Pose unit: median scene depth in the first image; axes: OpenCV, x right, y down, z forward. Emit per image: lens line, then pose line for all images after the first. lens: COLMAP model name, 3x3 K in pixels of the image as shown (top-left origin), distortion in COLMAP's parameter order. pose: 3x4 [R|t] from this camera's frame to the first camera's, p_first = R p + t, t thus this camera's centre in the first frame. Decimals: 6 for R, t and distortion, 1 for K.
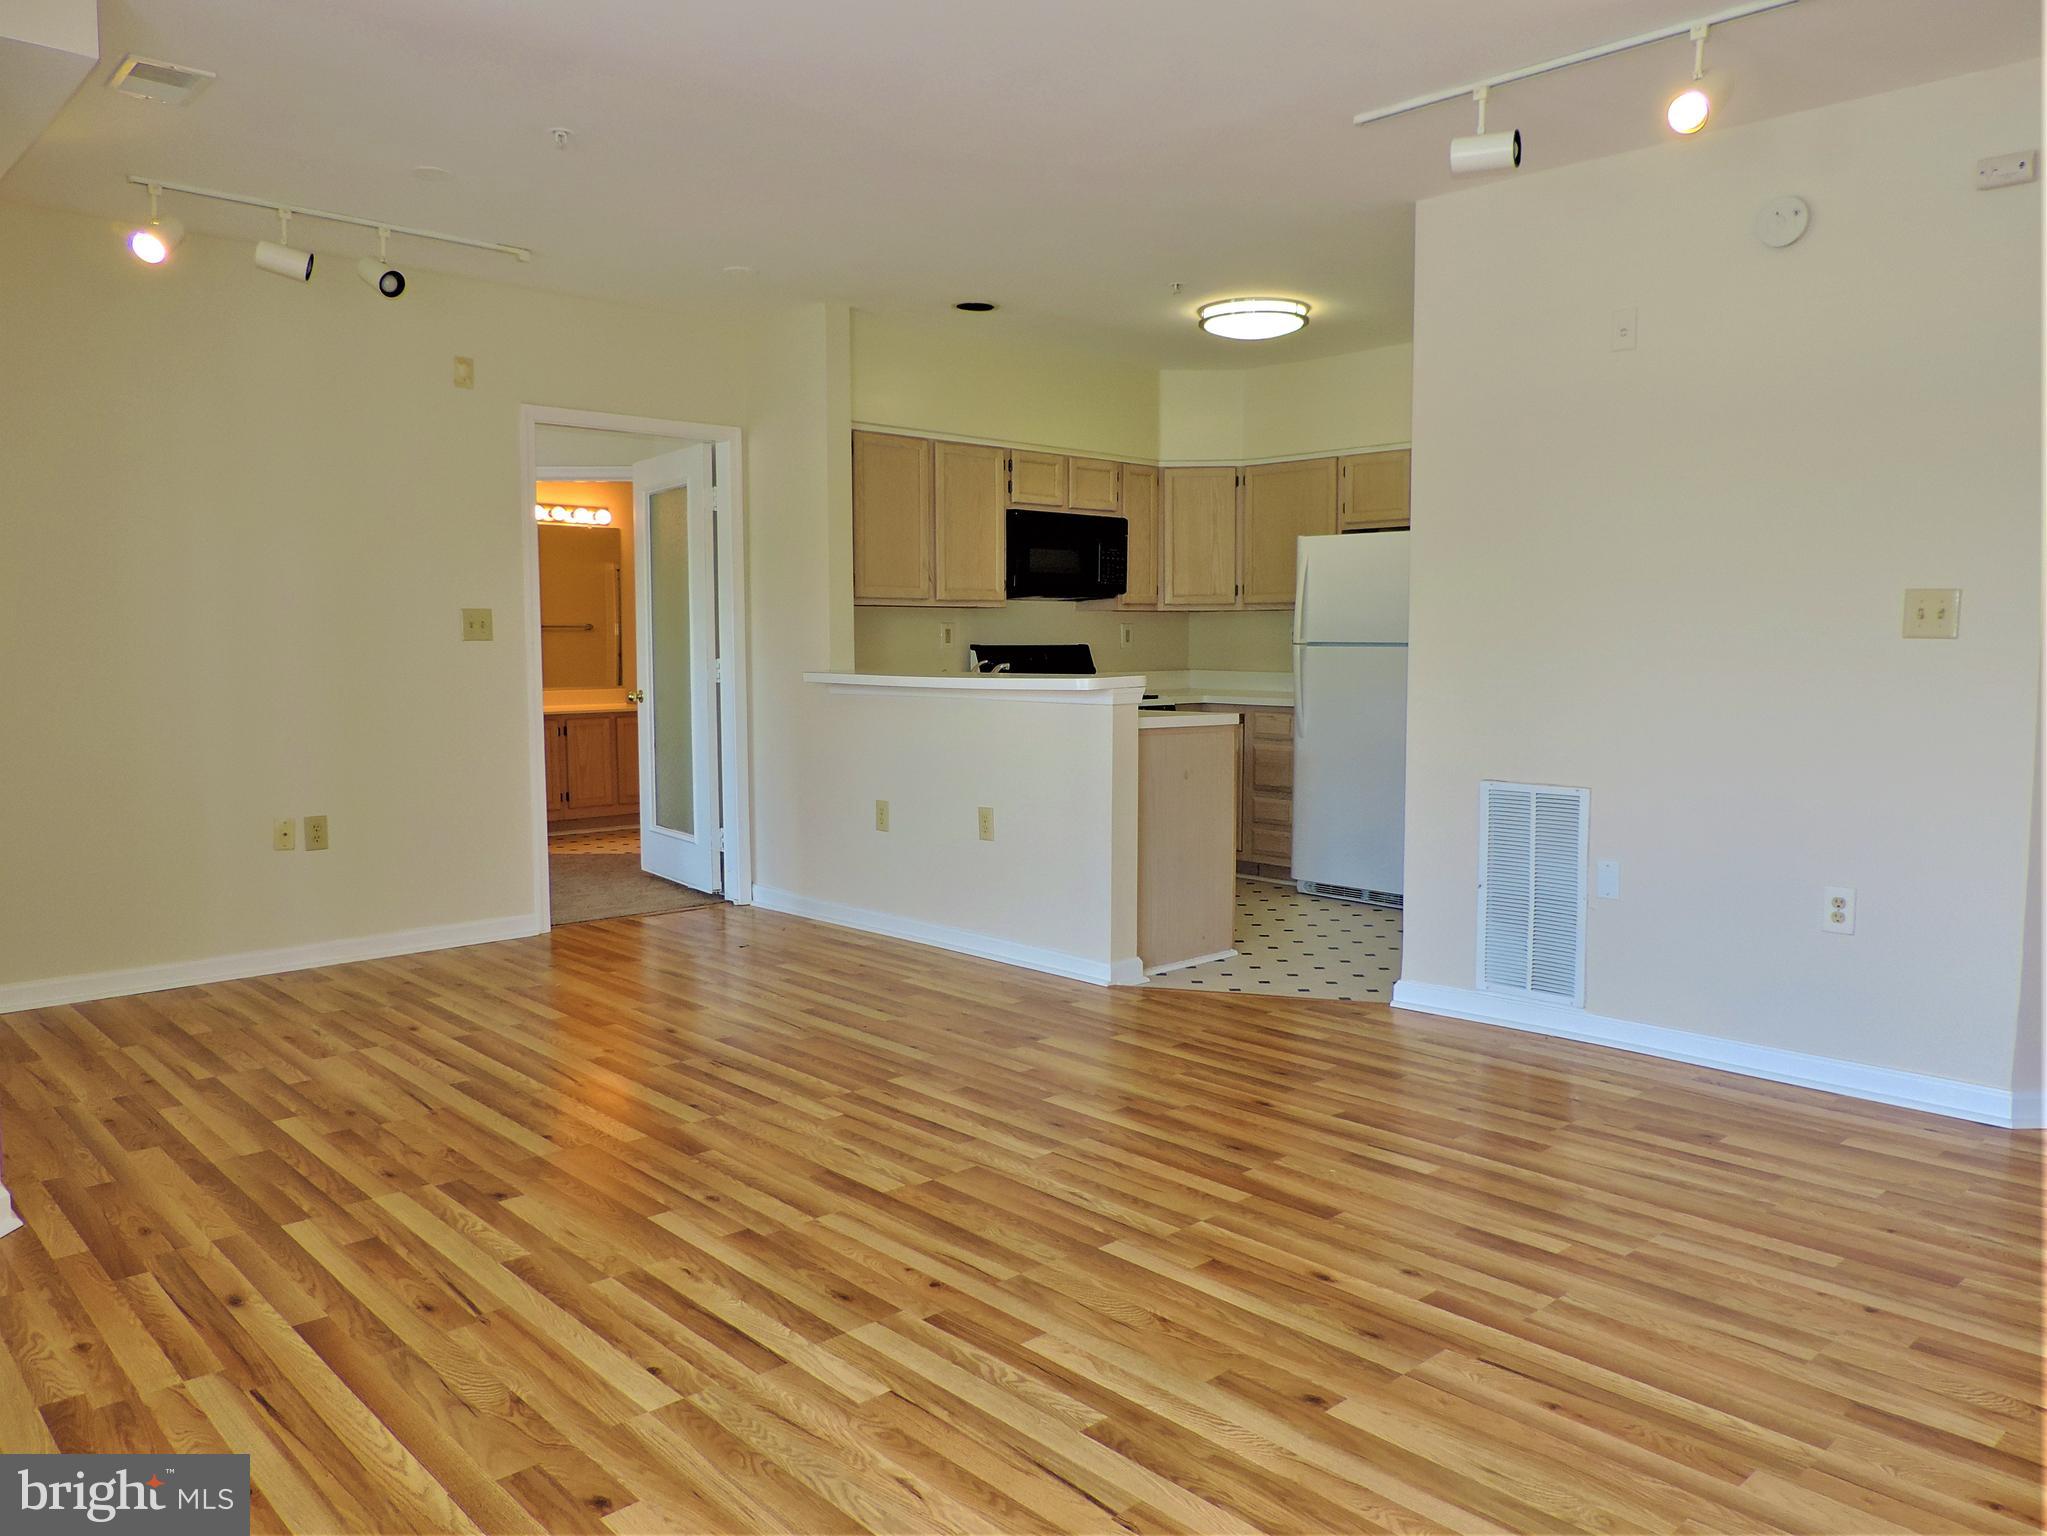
lens RADIAL K [[1504.4, 0, 1026.1], [0, 1504.4, 772.6], [0, 0, 1]] dist [-0.021345, 0.007241]
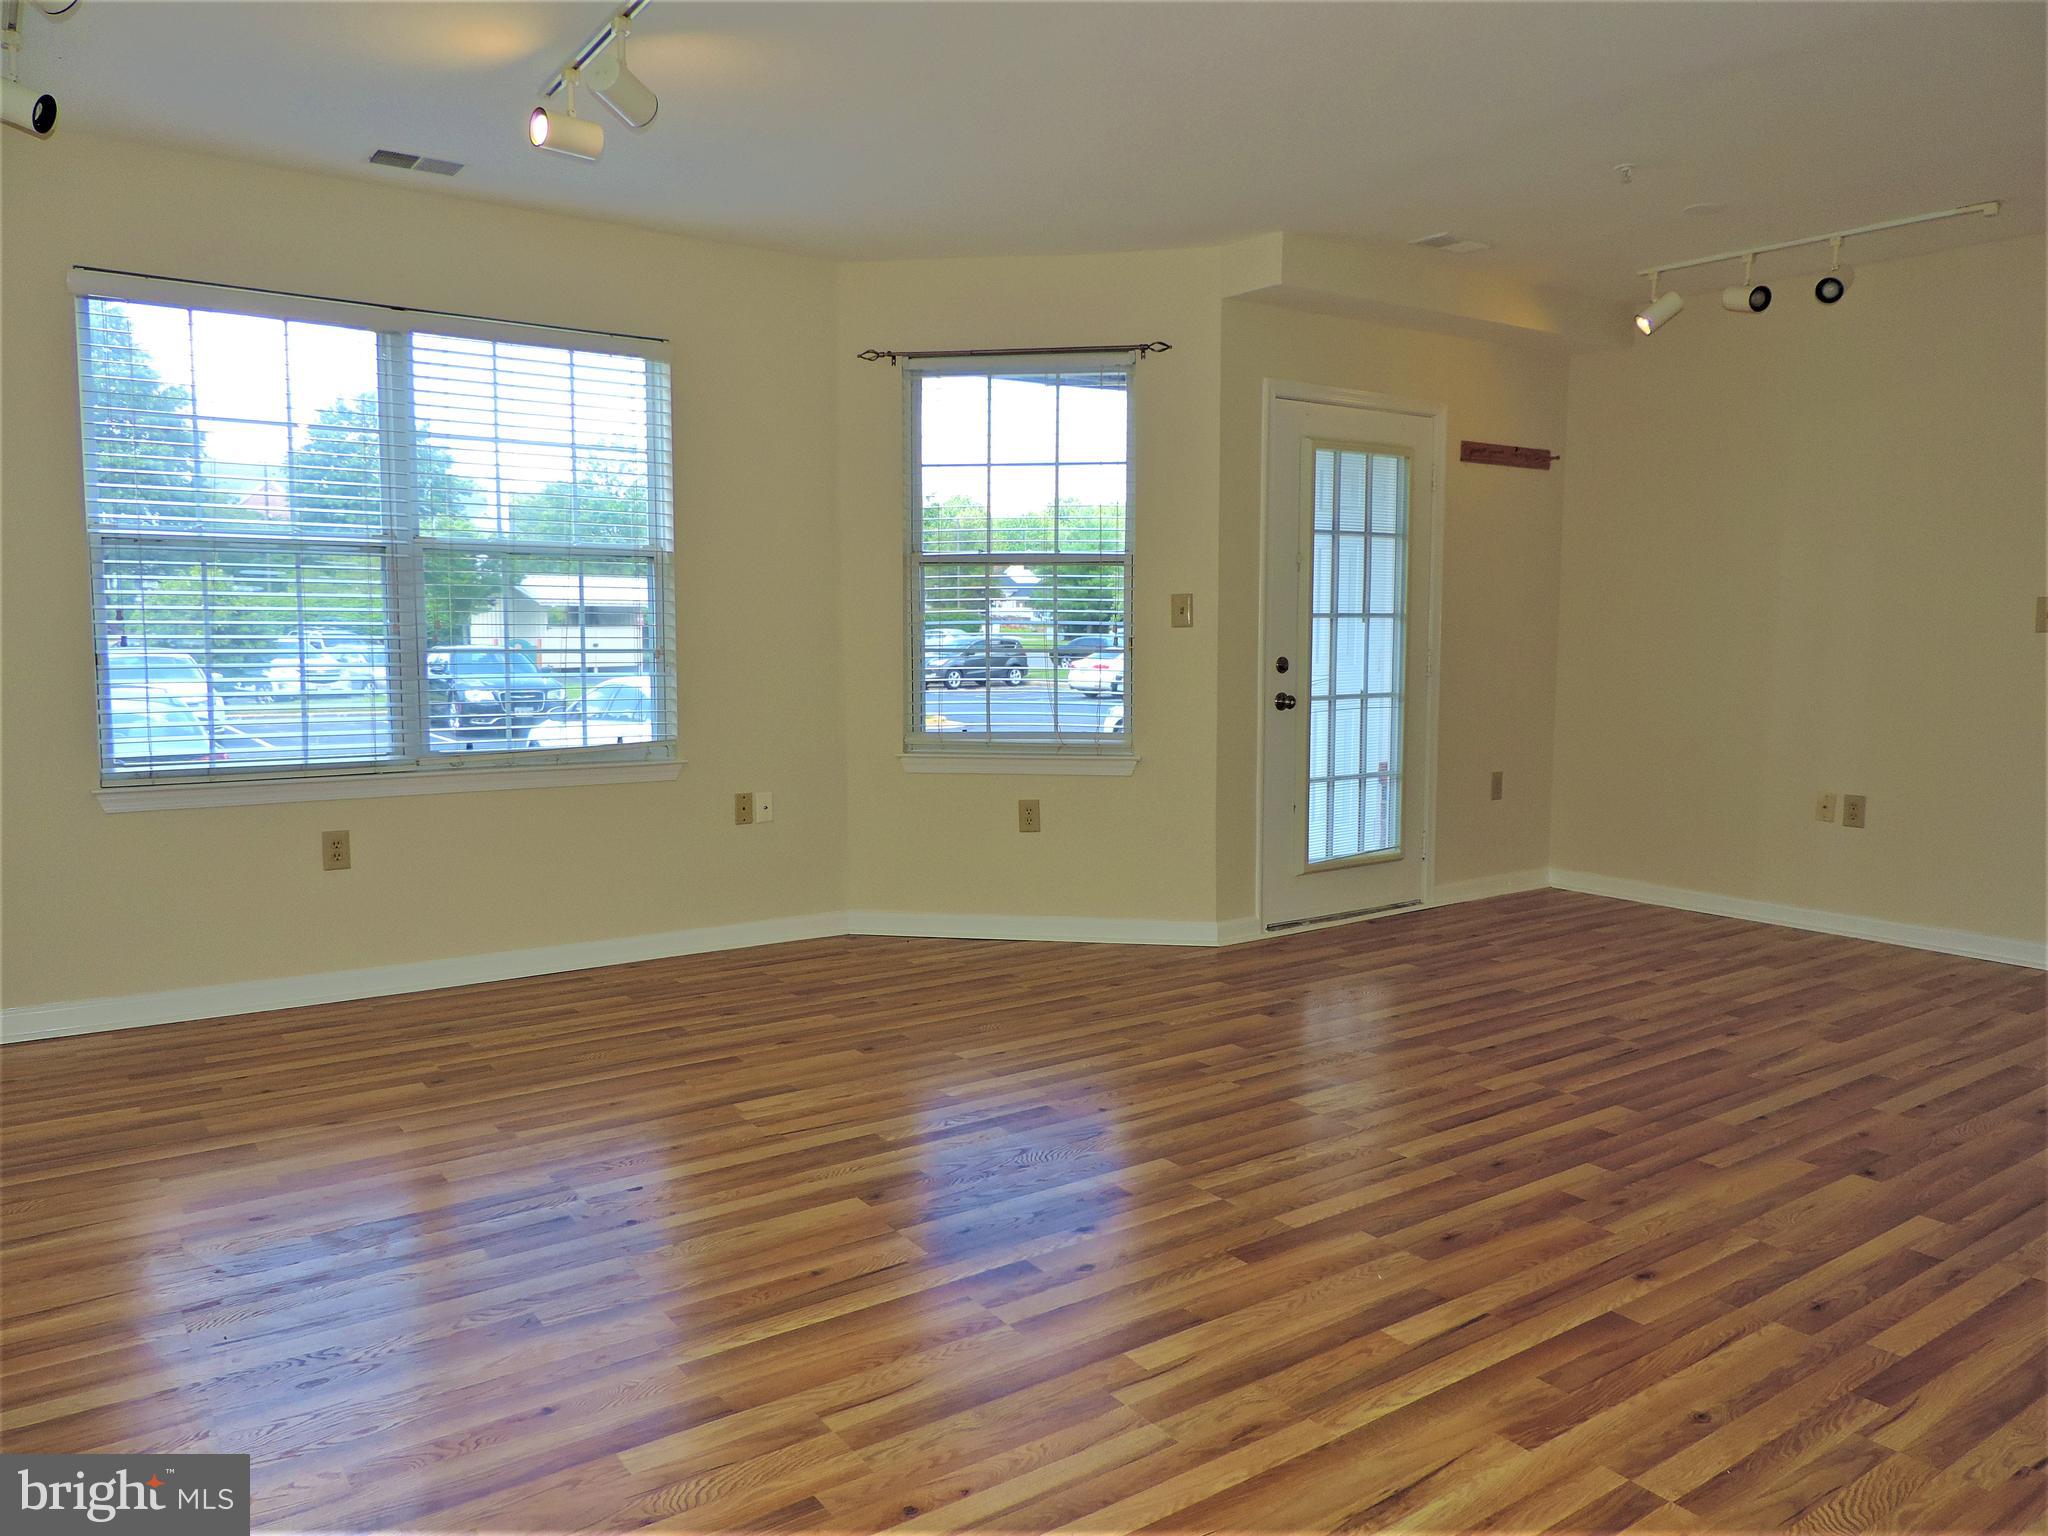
lens RADIAL K [[1468.9, 0, 1020.2], [0, 1468.9, 773.5], [0, 0, 1]] dist [-0.023133, 0.002905]
pose [[-0.146658, 0.104486, -0.983653, 0.937330], [-0.091658, 0.988692, 0.118687, -0.081157], [0.984932, 0.107567, -0.135423, 0.831346]]
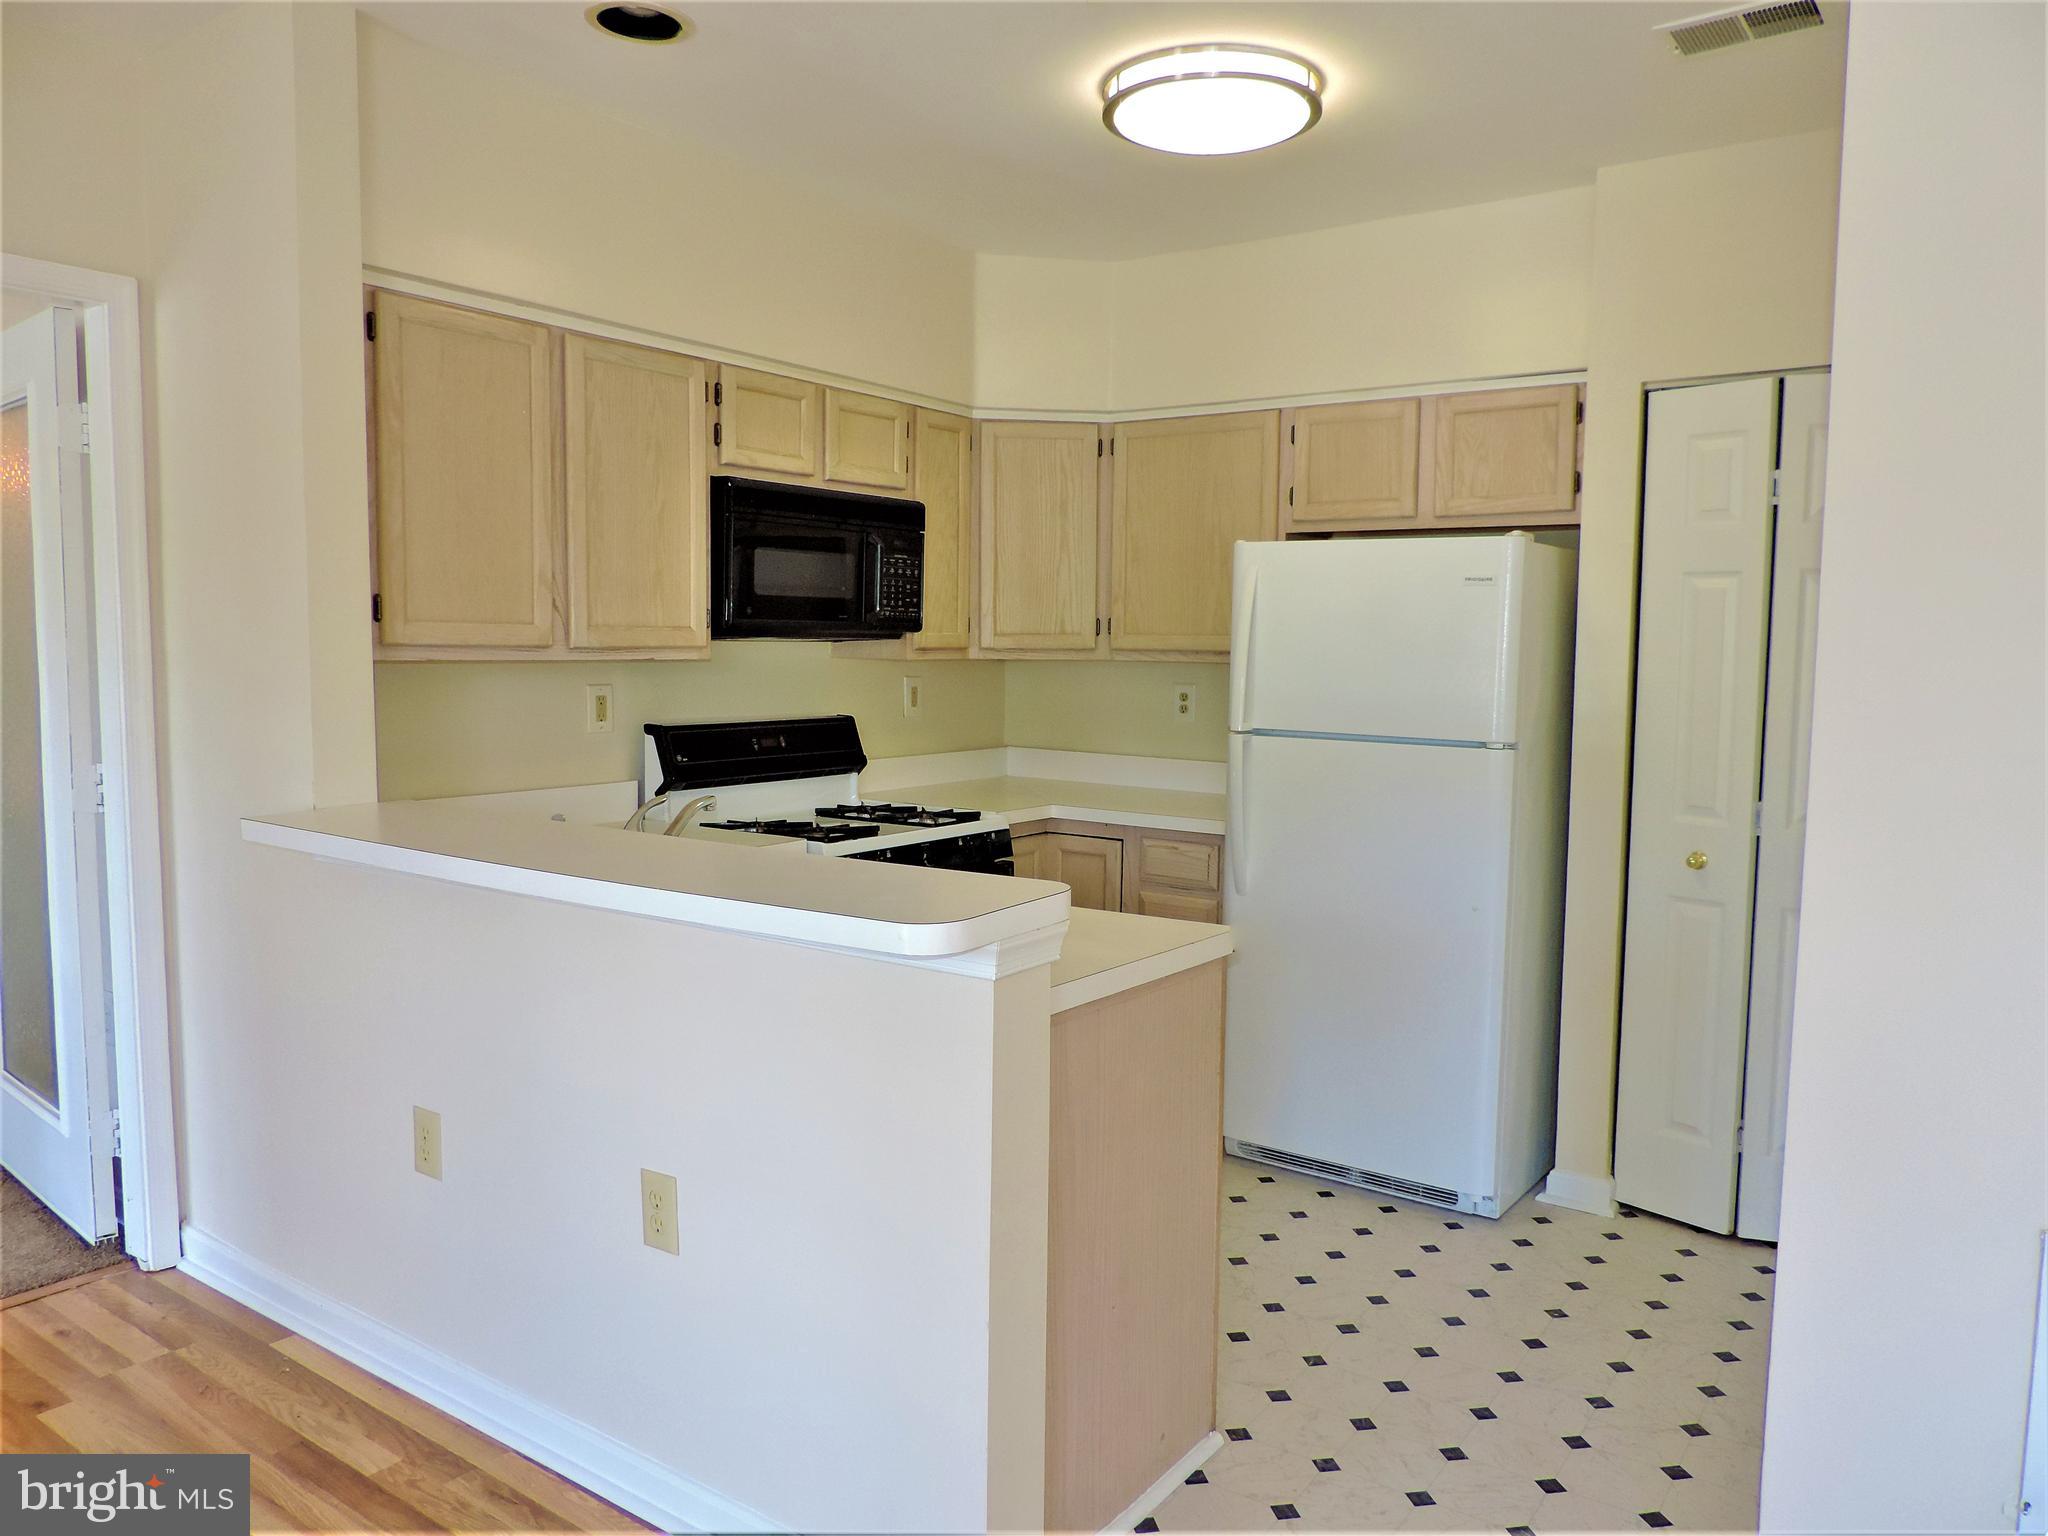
lens RADIAL K [[1468.9, 0, 1020.2], [0, 1468.9, 773.5], [0, 0, 1]] dist [-0.023133, 0.002905]
pose [[0.981928, -0.001490, 0.189251, -0.007311], [0.000792, 0.999993, 0.003764, -0.137012], [-0.189255, -0.003546, 0.981922, 0.899464]]
